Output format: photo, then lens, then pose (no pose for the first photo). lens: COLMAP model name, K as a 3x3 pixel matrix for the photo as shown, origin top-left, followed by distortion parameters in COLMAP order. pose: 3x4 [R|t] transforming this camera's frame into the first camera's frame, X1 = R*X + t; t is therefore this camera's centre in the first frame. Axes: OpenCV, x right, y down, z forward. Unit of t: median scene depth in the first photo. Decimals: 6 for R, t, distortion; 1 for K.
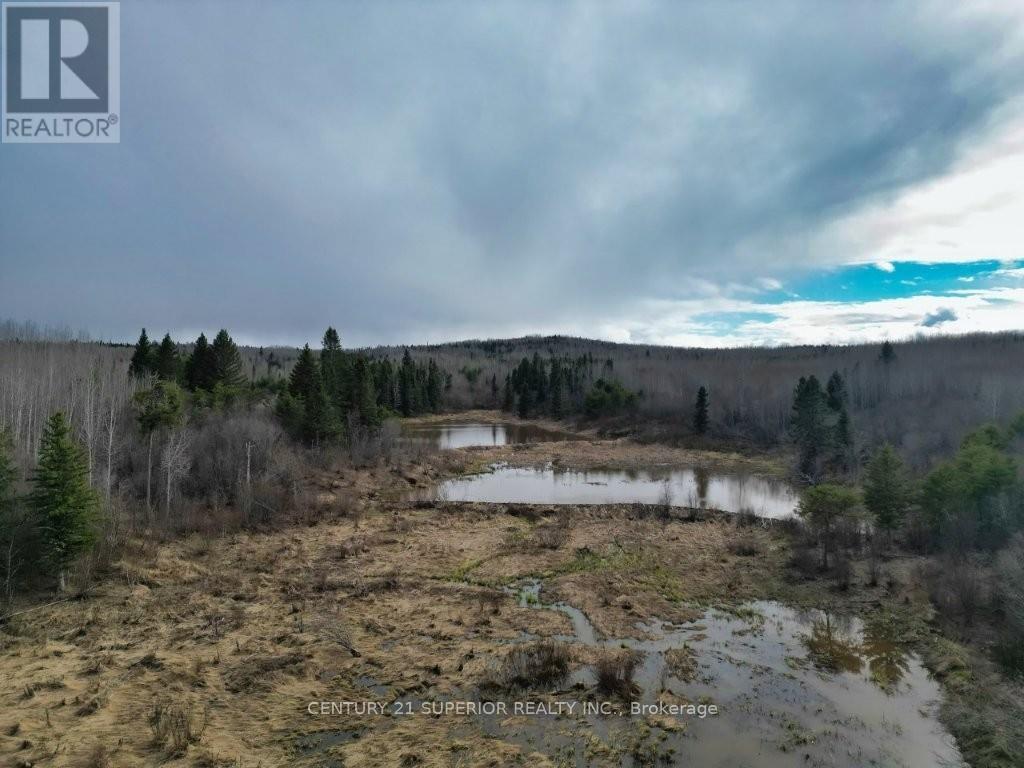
lens RADIAL K [[711.7, 0, 516.4], [0, 711.7, 377.5], [0, 0, 1]] dist [0.088166, -0.083663]
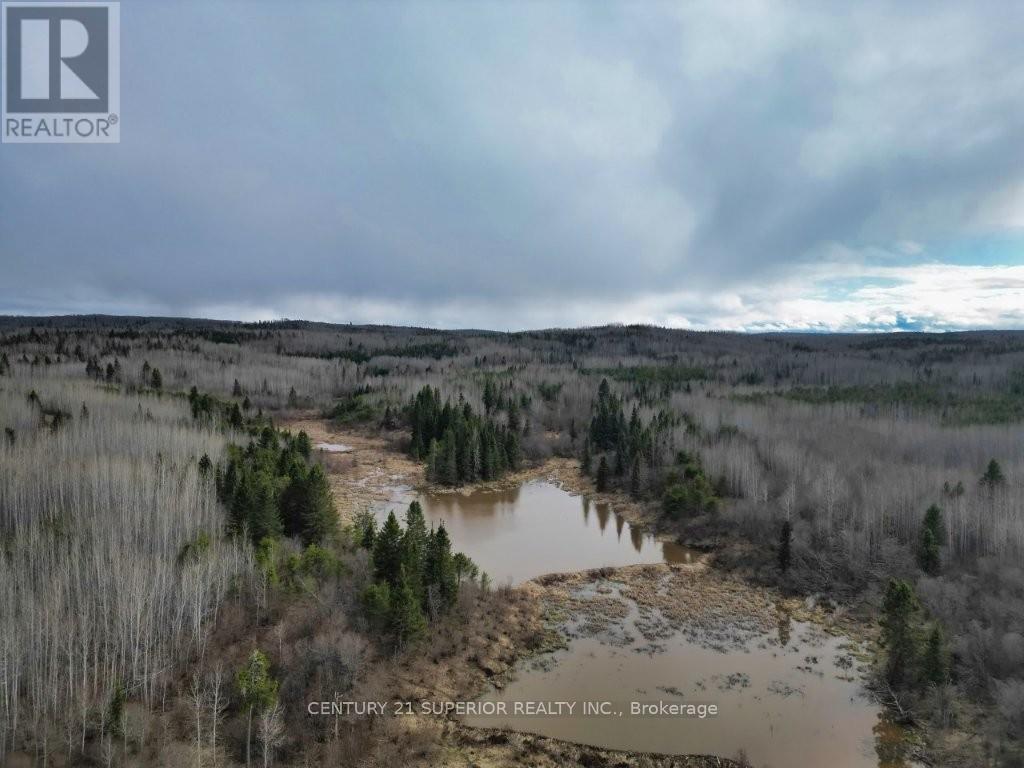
lens RADIAL K [[711.7, 0, 514.3], [0, 711.7, 375.2], [0, 0, 1]] dist [0.088166, -0.083663]
pose [[0.993021, 0.029576, -0.114170, -0.002778], [-0.021484, 0.997212, 0.071467, -0.331186], [0.115966, -0.068516, 0.990887, 0.003129]]
